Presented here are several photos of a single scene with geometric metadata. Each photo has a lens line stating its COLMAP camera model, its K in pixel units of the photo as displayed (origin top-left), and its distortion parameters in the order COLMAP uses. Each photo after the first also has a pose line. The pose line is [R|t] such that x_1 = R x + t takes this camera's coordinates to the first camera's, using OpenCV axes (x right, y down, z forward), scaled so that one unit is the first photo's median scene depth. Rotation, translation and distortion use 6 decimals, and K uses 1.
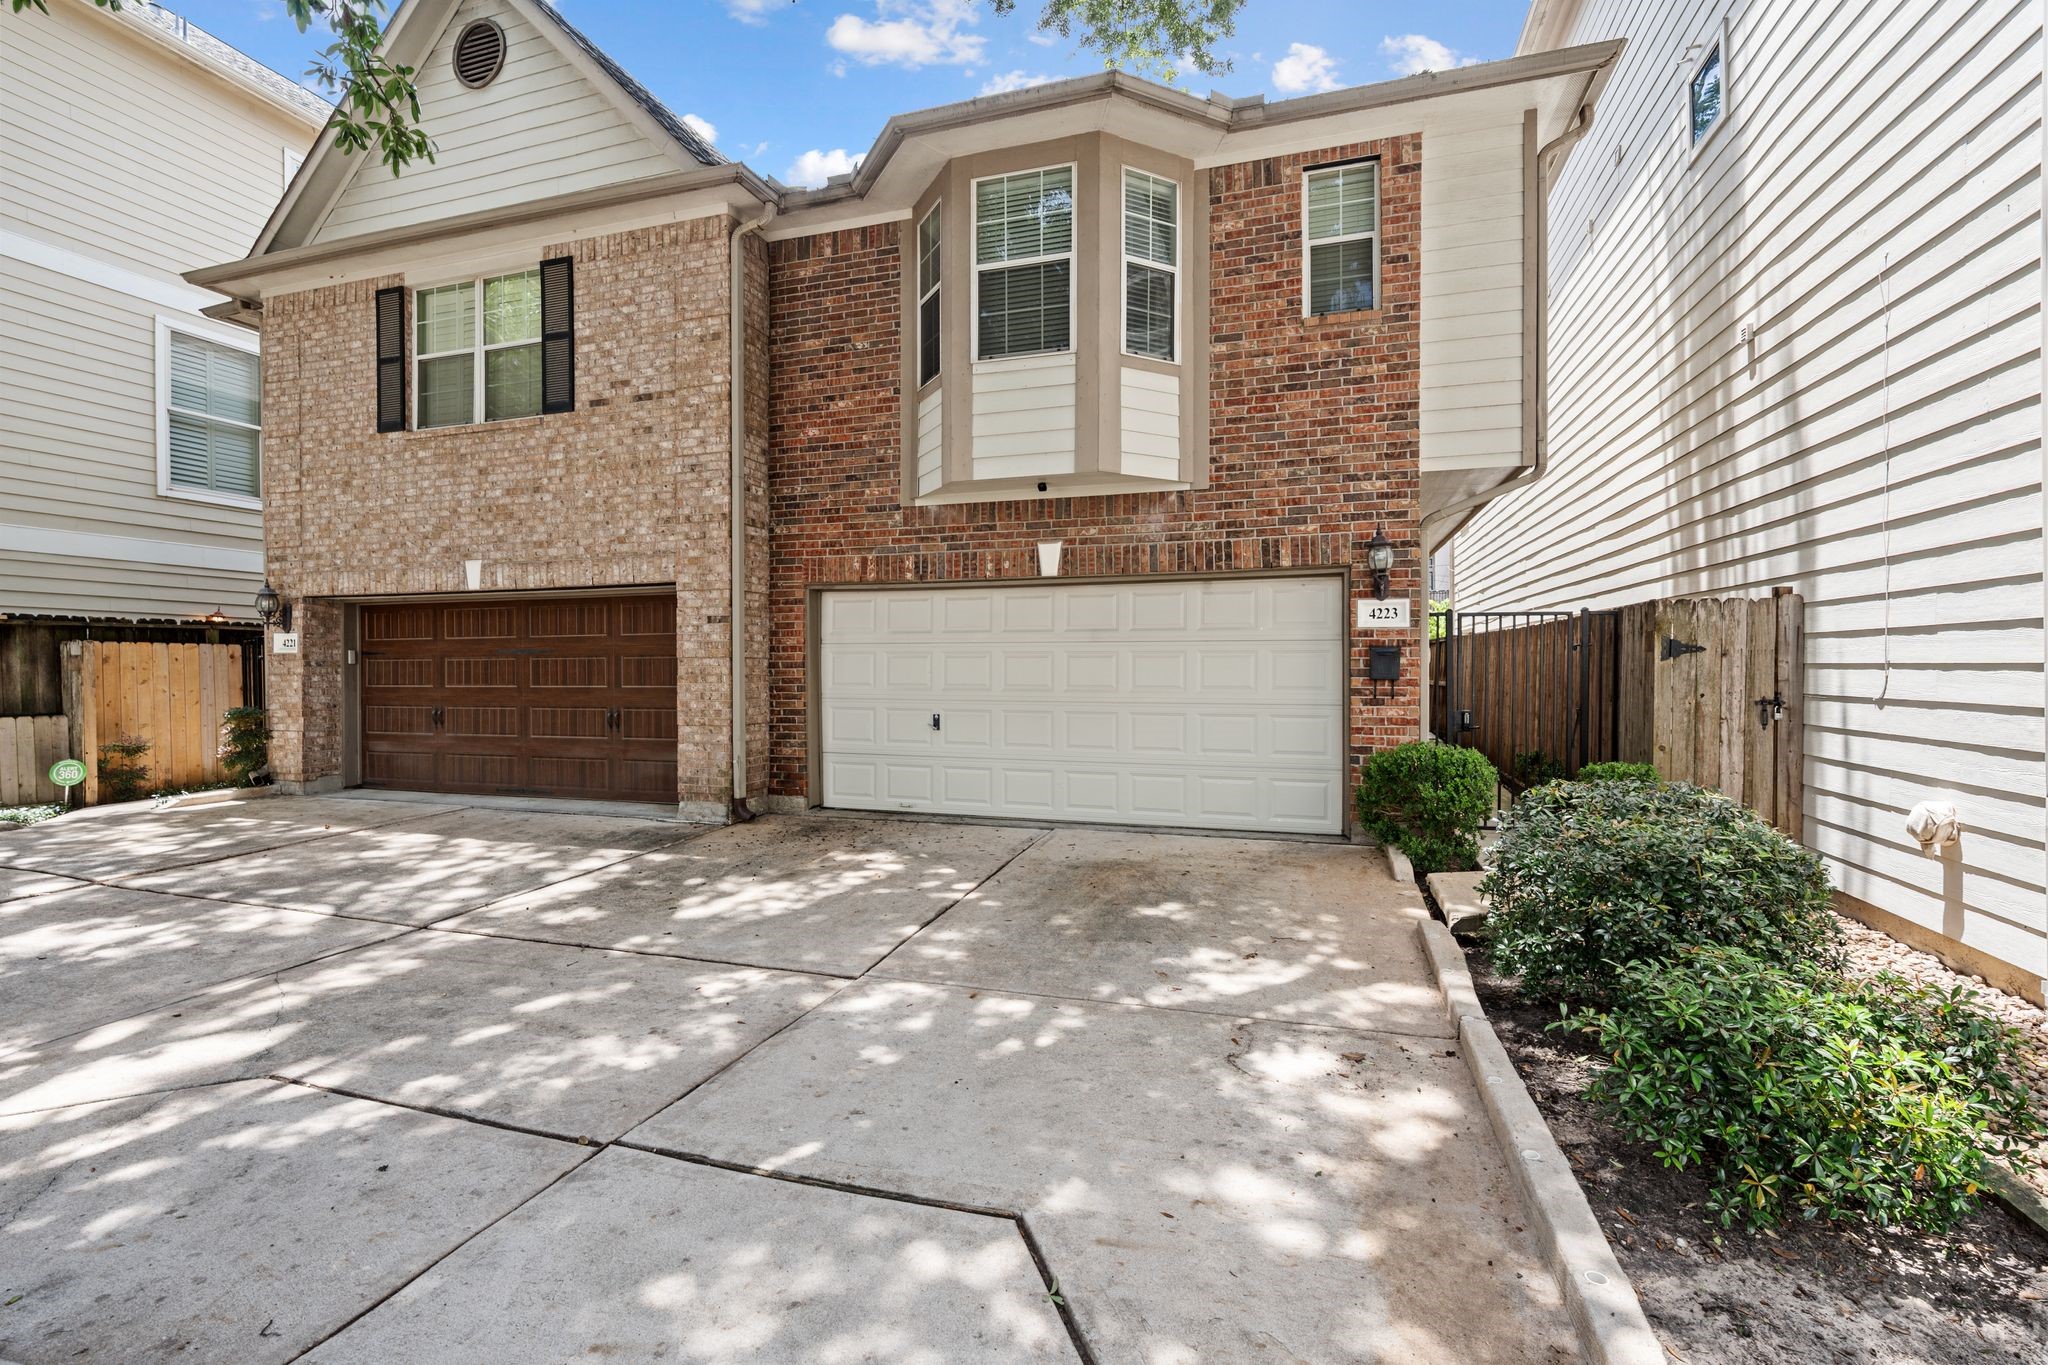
lens RADIAL K [[916.4, 0, 1013.3], [0, 916.4, 680.0], [0, 0, 1]] dist [-0.010757, 0.003747]
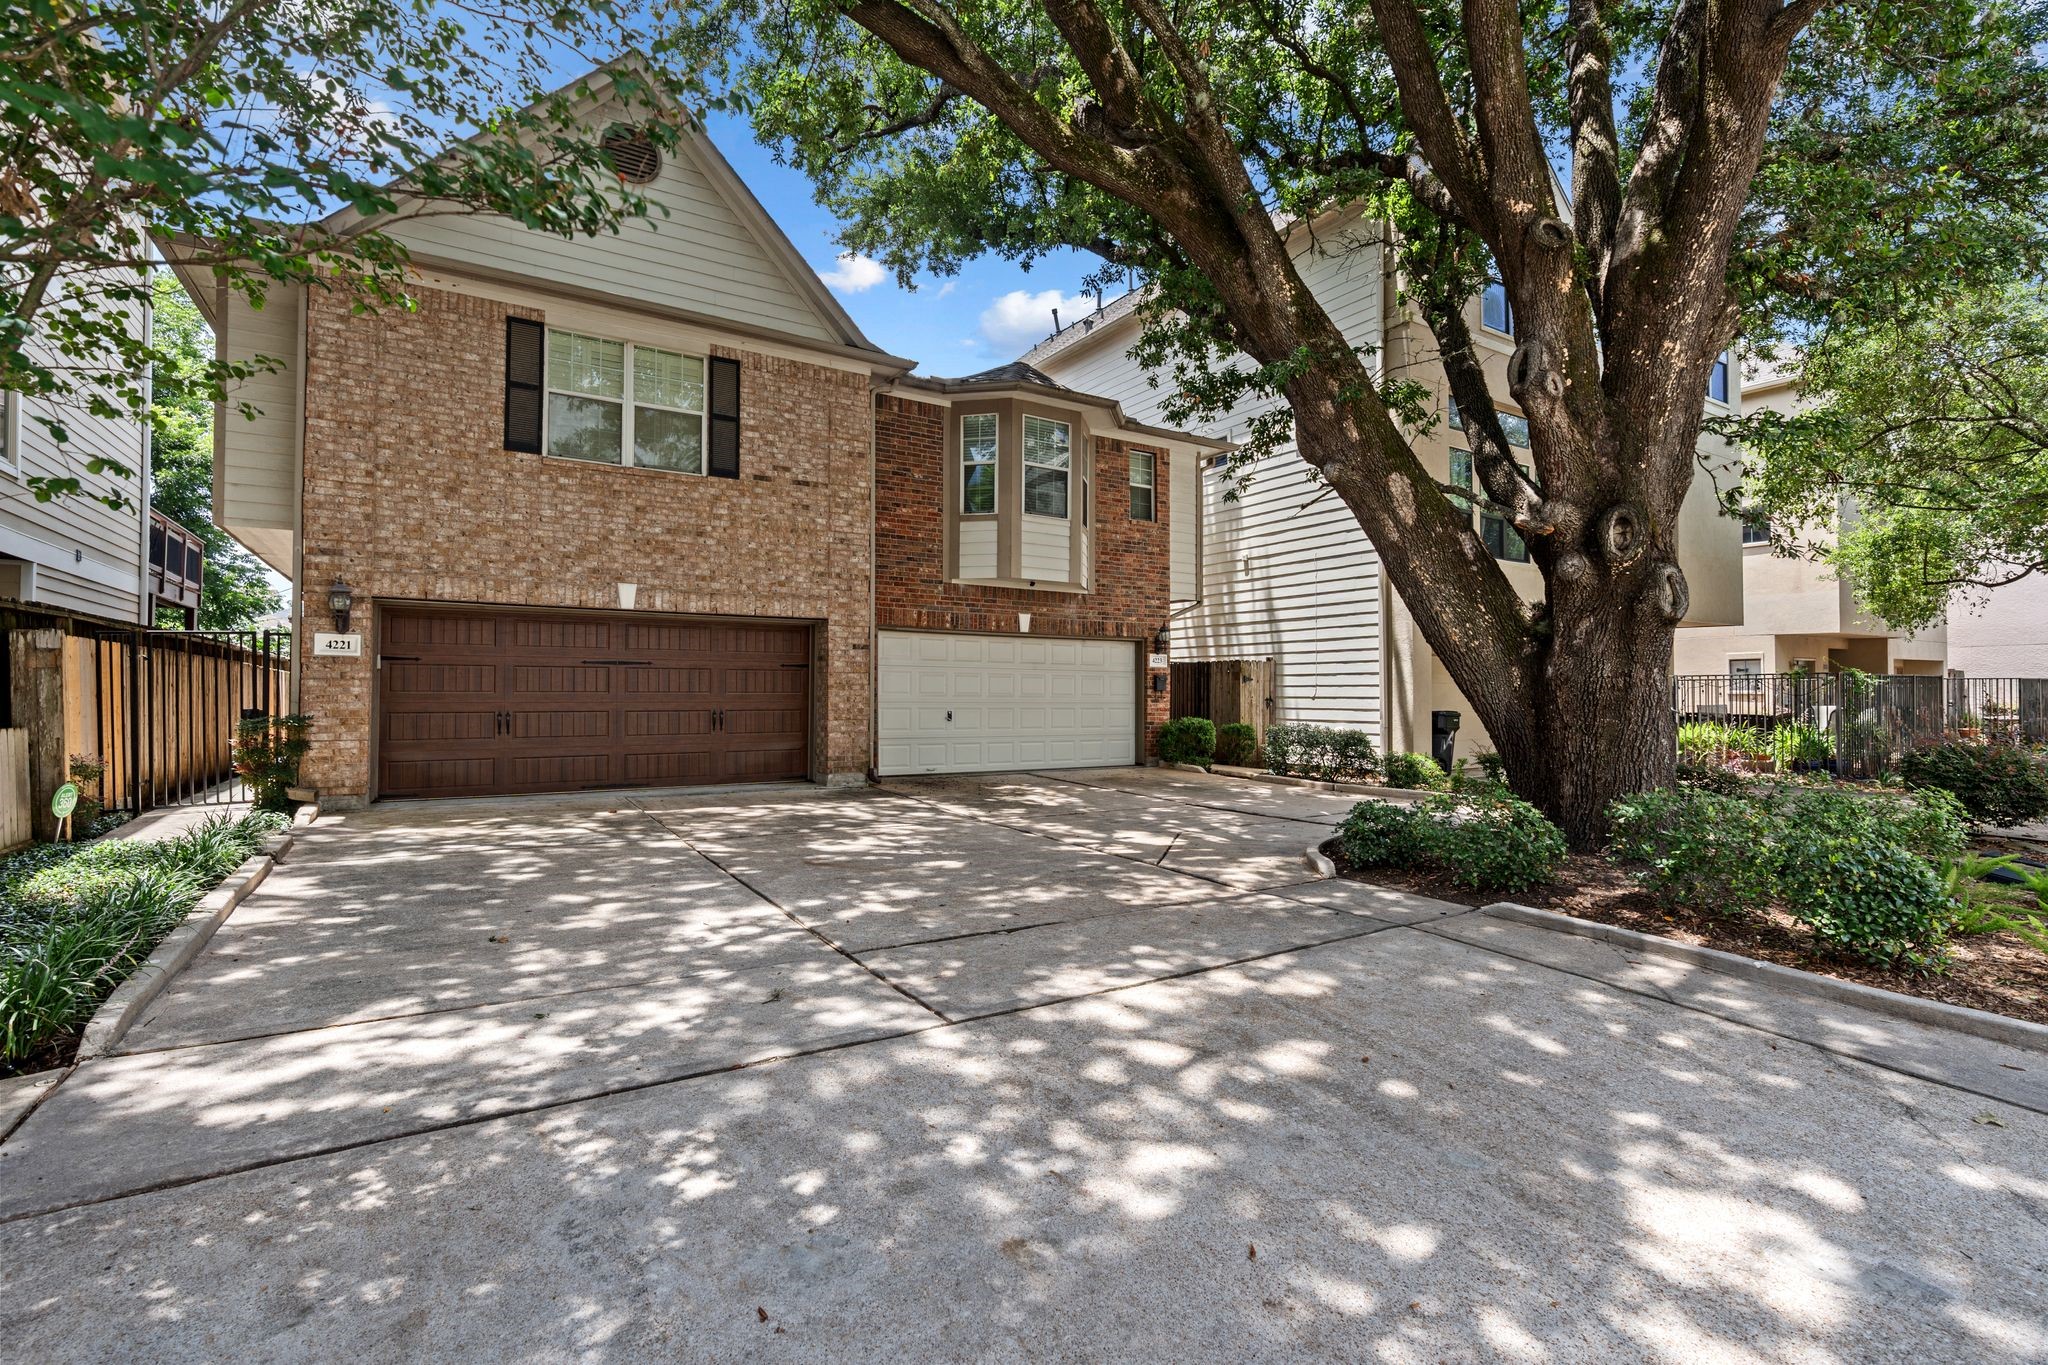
lens RADIAL K [[916.4, 0, 1025.5], [0, 916.4, 687.4], [0, 0, 1]] dist [-0.010757, 0.003747]
pose [[0.641784, 0.012860, 0.766778, -1.365474], [0.005616, 0.999754, -0.021467, 0.033970], [-0.766865, 0.018083, 0.641554, -0.154979]]
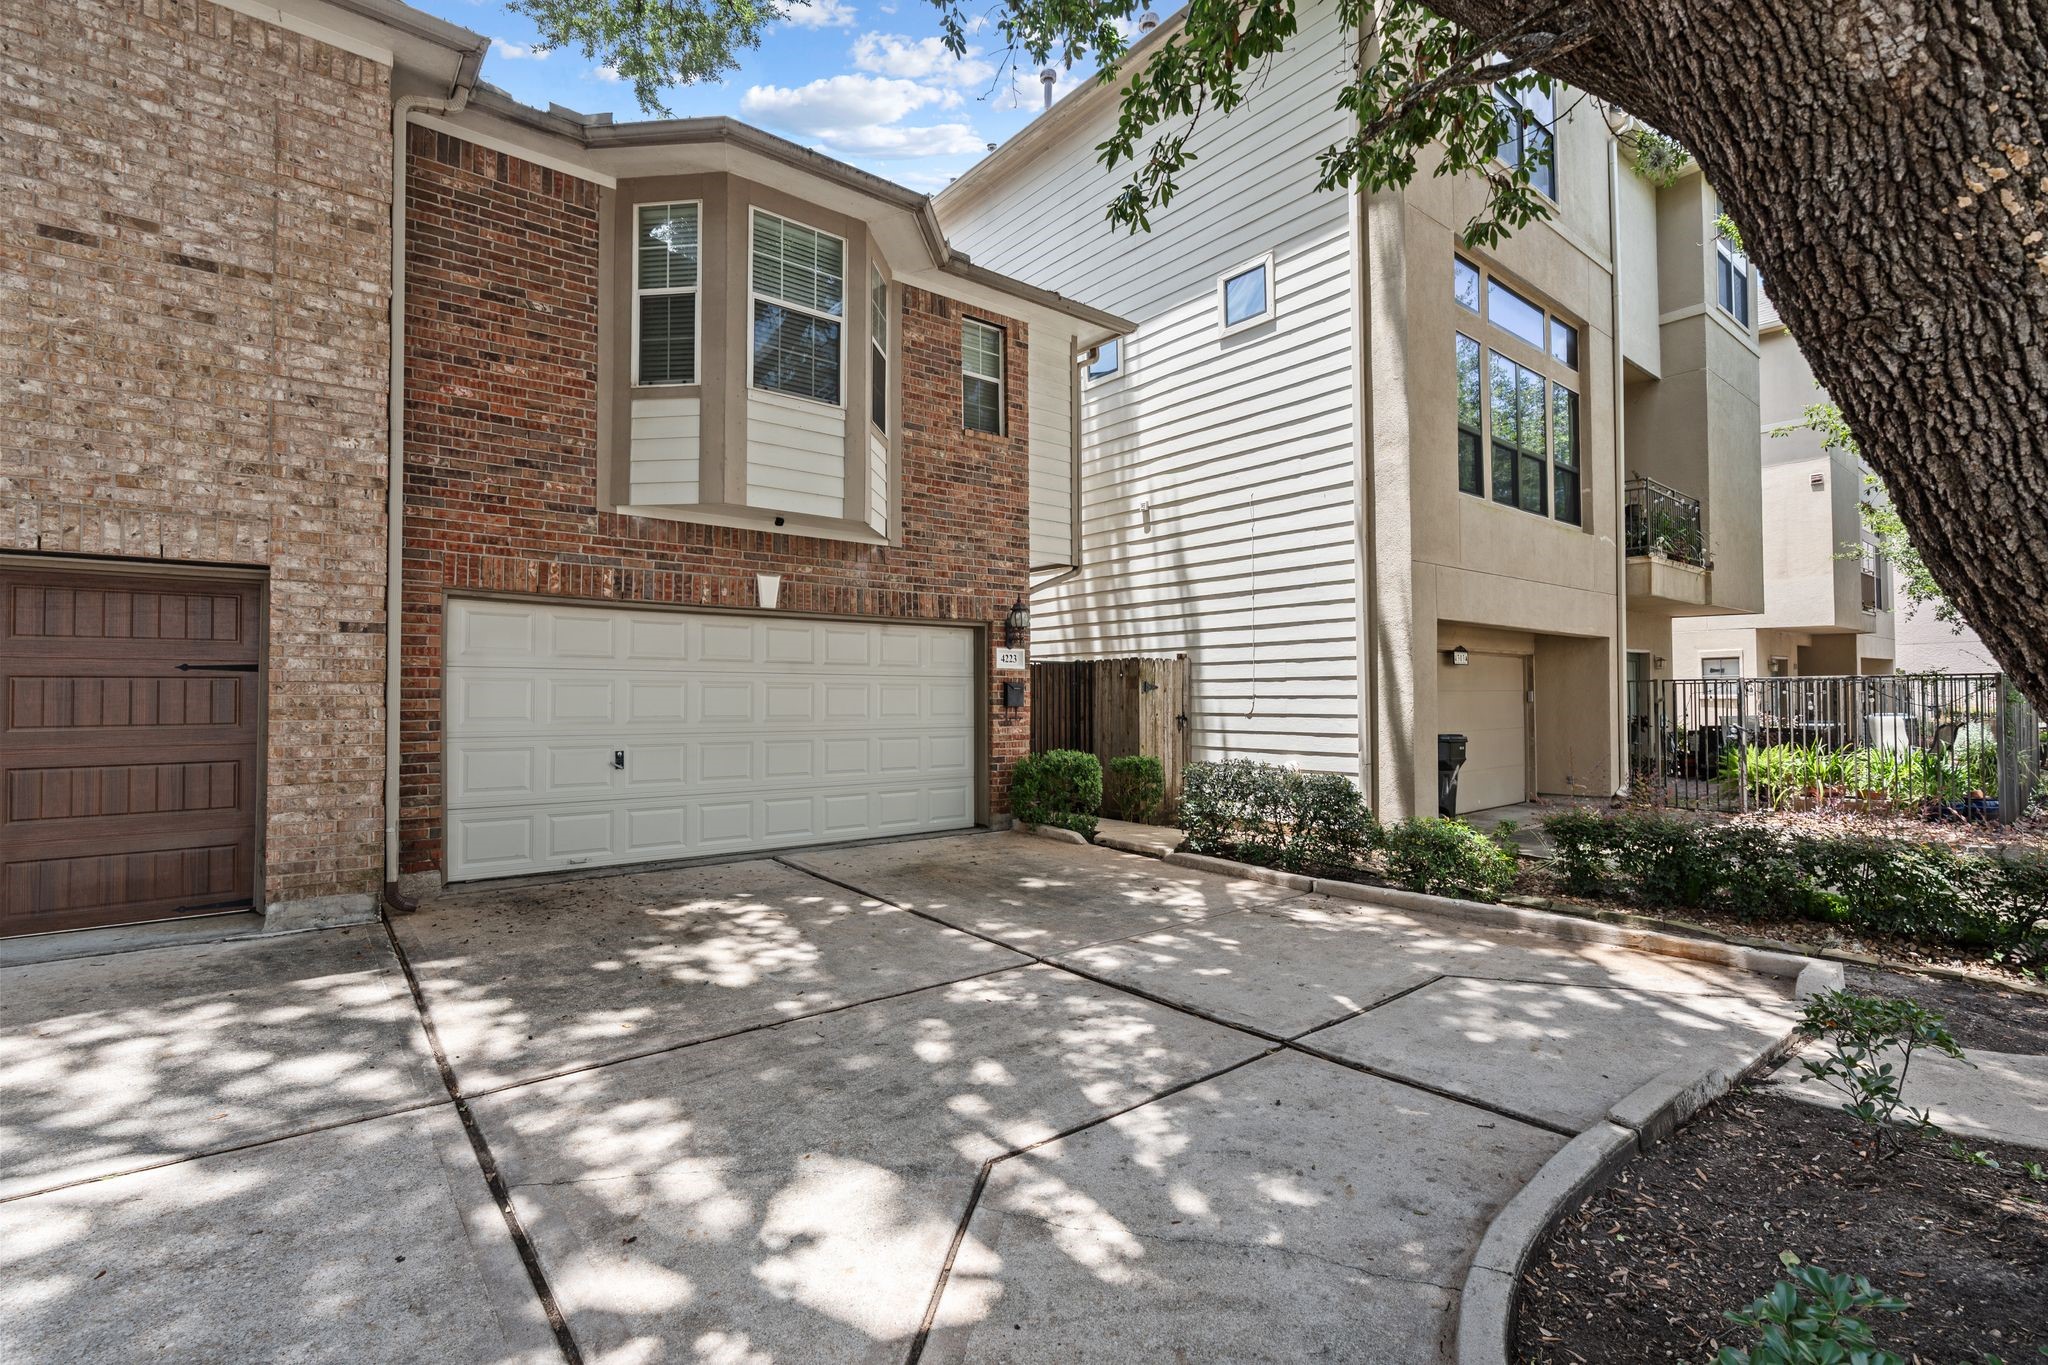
lens RADIAL K [[916.4, 0, 1030.6], [0, 916.4, 680.9], [0, 0, 1]] dist [-0.010757, 0.003747]
pose [[0.542733, 0.018253, 0.839707, -0.669950], [0.014155, 0.999423, -0.030873, 0.003033], [-0.839786, 0.028642, 0.542162, 0.211509]]
